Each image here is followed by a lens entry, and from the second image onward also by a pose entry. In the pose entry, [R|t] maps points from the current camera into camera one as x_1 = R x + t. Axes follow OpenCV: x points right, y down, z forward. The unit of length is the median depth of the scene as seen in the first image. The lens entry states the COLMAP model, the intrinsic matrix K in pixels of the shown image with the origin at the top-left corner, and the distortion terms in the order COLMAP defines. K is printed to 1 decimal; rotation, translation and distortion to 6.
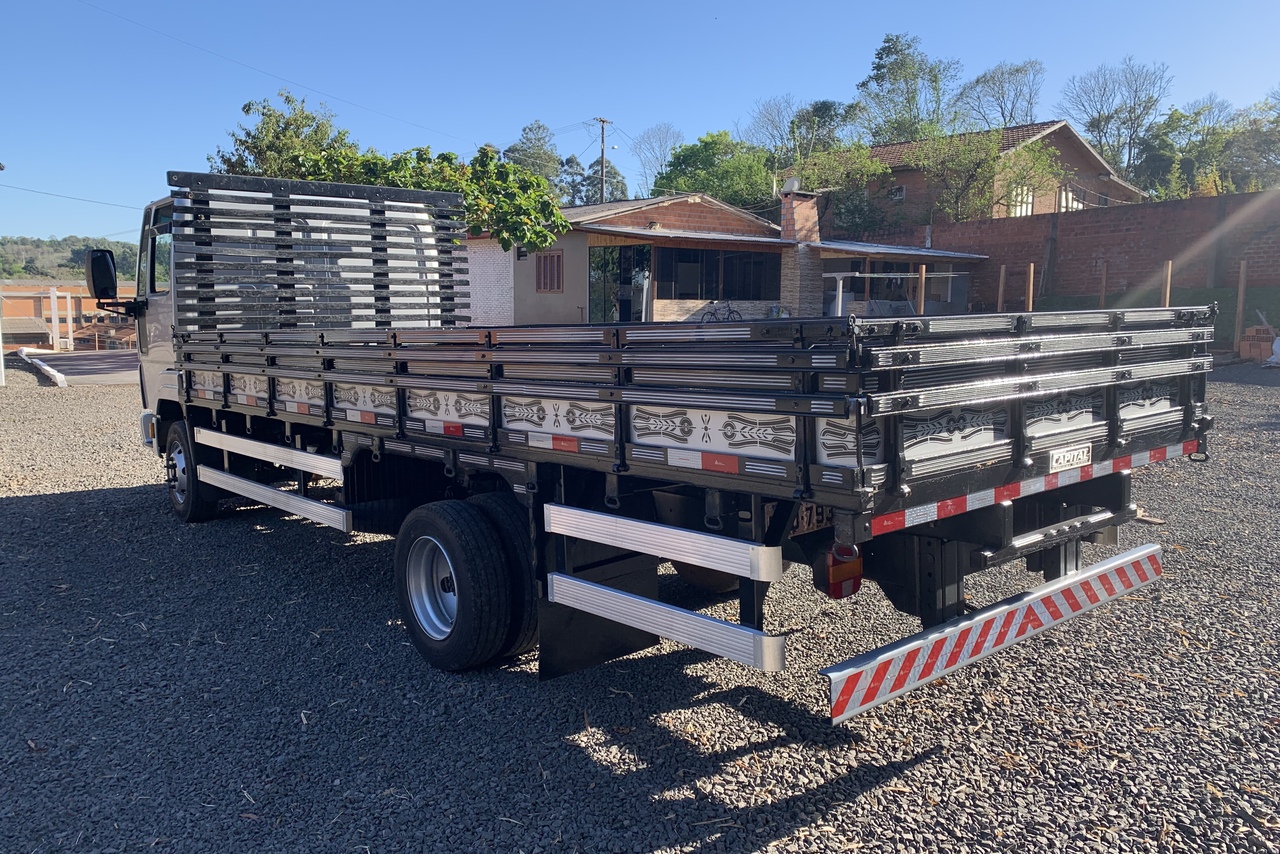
lens RADIAL K [[966.1, 0, 640.0], [0, 966.1, 427.0], [0, 0, 1]] dist [0.081764, -0.207640]
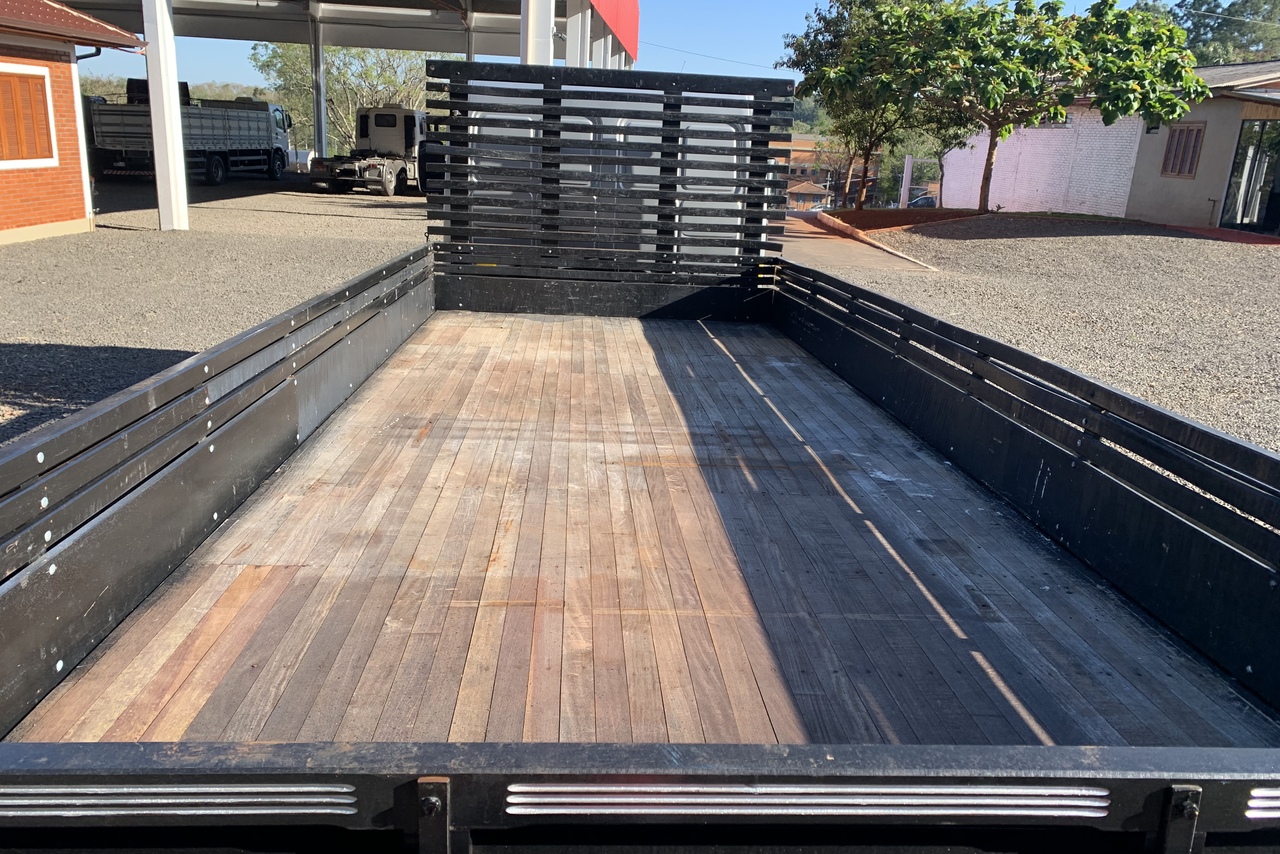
lens RADIAL K [[969.1, 0, 639.2], [0, 969.1, 419.3], [0, 0, 1]] dist [0.031143, -0.028861]
pose [[0.796064, 0.205318, -0.569321, 0.067072], [-0.128721, 0.976613, 0.172217, -0.032450], [0.591365, -0.063812, 0.803875, 0.101918]]
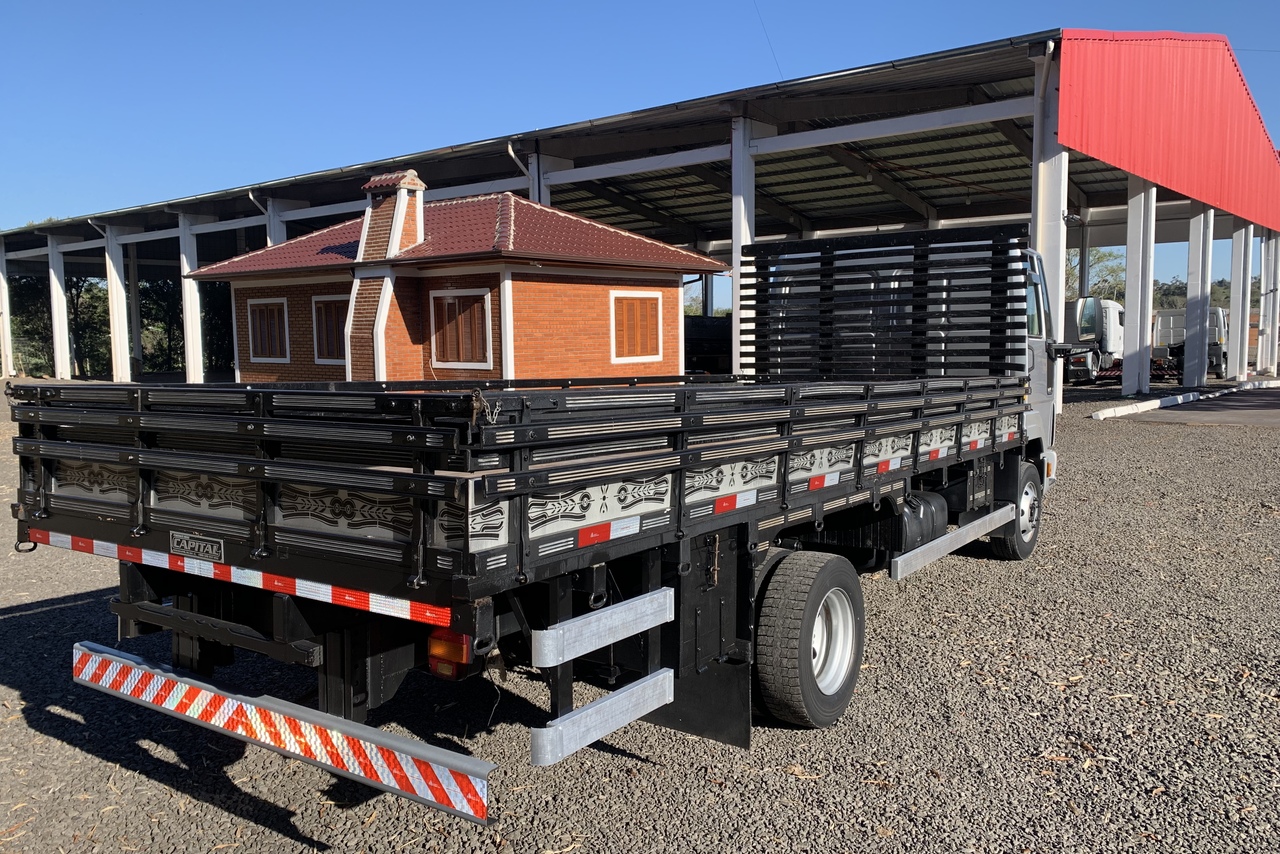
lens RADIAL K [[976.0, 0, 640.0], [0, 976.0, 427.0], [0, 0, 1]] dist [0.007912, -0.000024]
pose [[0.257326, 0.082469, -0.962799, 0.190792], [-0.109602, 0.992413, 0.055713, -0.023752], [0.960089, 0.091189, 0.264412, 0.153178]]
